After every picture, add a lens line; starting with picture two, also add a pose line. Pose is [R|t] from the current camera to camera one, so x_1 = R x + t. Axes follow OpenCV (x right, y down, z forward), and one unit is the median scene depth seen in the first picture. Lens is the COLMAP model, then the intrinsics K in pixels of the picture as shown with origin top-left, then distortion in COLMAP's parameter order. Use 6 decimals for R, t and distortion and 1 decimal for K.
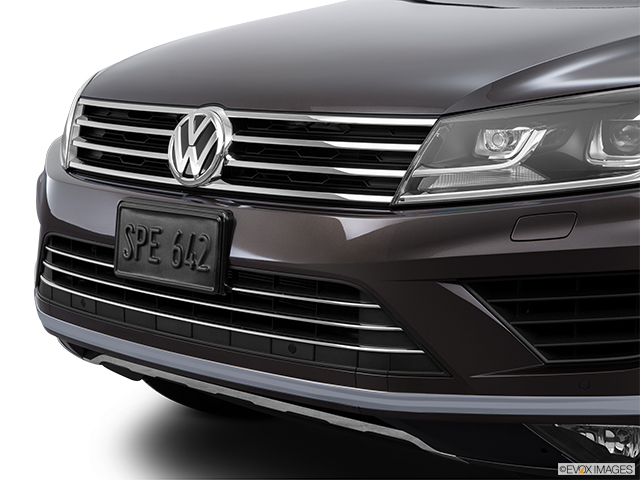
lens RADIAL K [[1219.2, 0, 320.0], [0, 1219.2, 240.0], [0, 0, 1]] dist [0.189890, 0.007284]
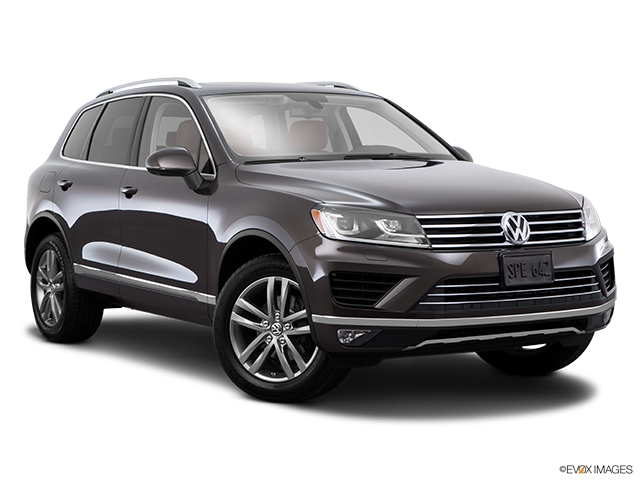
lens RADIAL K [[1219.2, 0, 320.0], [0, 1219.2, 240.0], [0, 0, 1]] dist [0.189890, 0.007284]
pose [[0.304259, -0.052933, 0.951118, -2.656585], [0.155852, 0.987767, 0.005116, -0.132917], [-0.939754, 0.146676, 0.308787, 0.659726]]
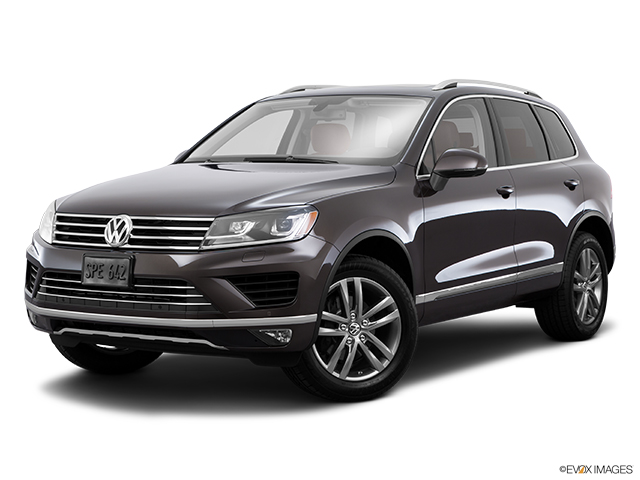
lens RADIAL K [[1231.5, 0, 320.0], [0, 1231.5, 240.0], [0, 0, 1]] dist [0.122827, -0.072703]
pose [[0.984511, -0.007238, 0.175176, -0.143252], [0.024984, 0.994743, -0.099313, 0.211433], [-0.173536, 0.102151, 0.979515, -1.596356]]
